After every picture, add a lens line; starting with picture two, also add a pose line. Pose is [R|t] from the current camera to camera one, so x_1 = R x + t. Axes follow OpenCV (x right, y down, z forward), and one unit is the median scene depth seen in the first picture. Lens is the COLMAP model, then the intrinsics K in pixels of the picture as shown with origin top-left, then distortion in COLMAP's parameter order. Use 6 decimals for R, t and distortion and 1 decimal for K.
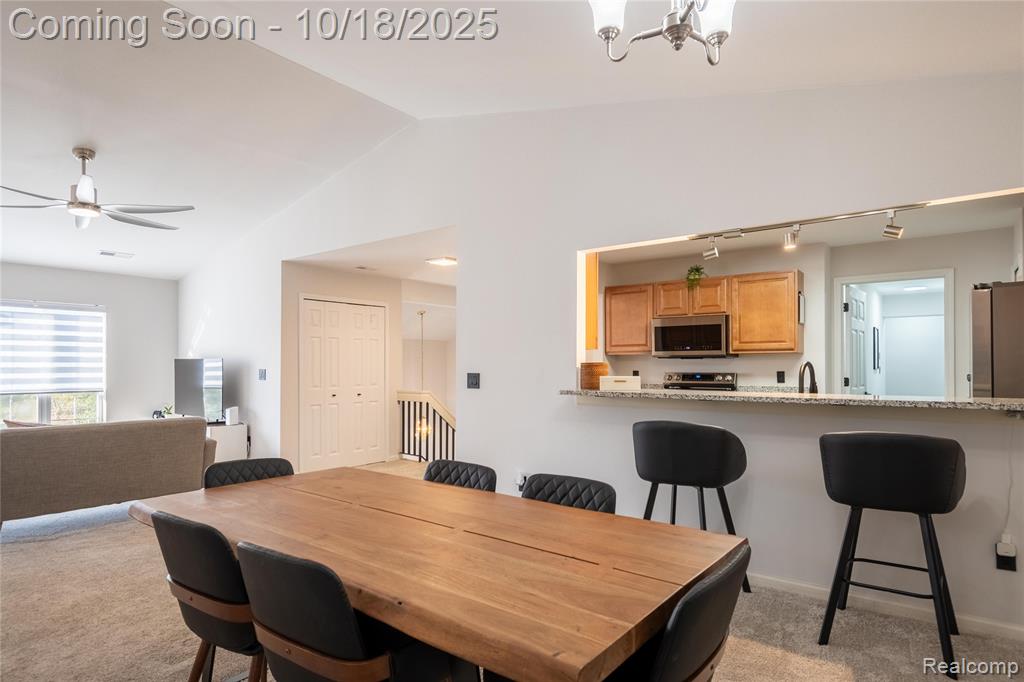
lens RADIAL K [[580.4, 0, 516.6], [0, 580.4, 364.8], [0, 0, 1]] dist [0.002956, 0.000192]
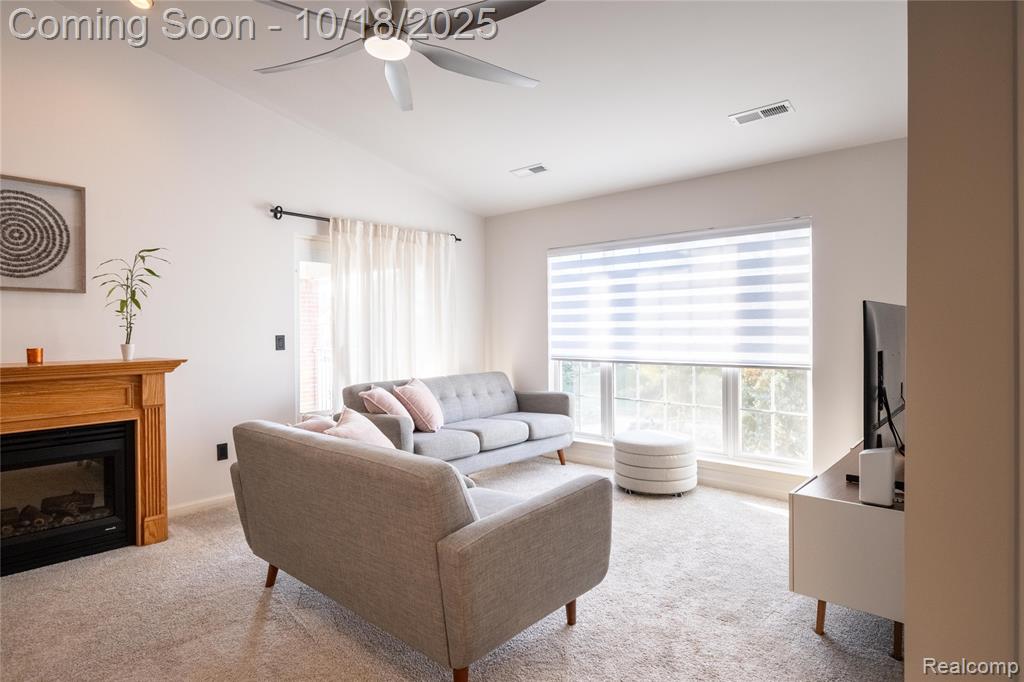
lens RADIAL K [[568.9, 0, 512.4], [0, 568.9, 330.7], [0, 0, 1]] dist [-0.001695, -0.001160]
pose [[-0.078343, 0.002840, -0.996922, -0.145360], [0.004020, 0.999989, 0.002533, 0.005509], [0.996918, -0.003809, -0.078354, 0.764872]]
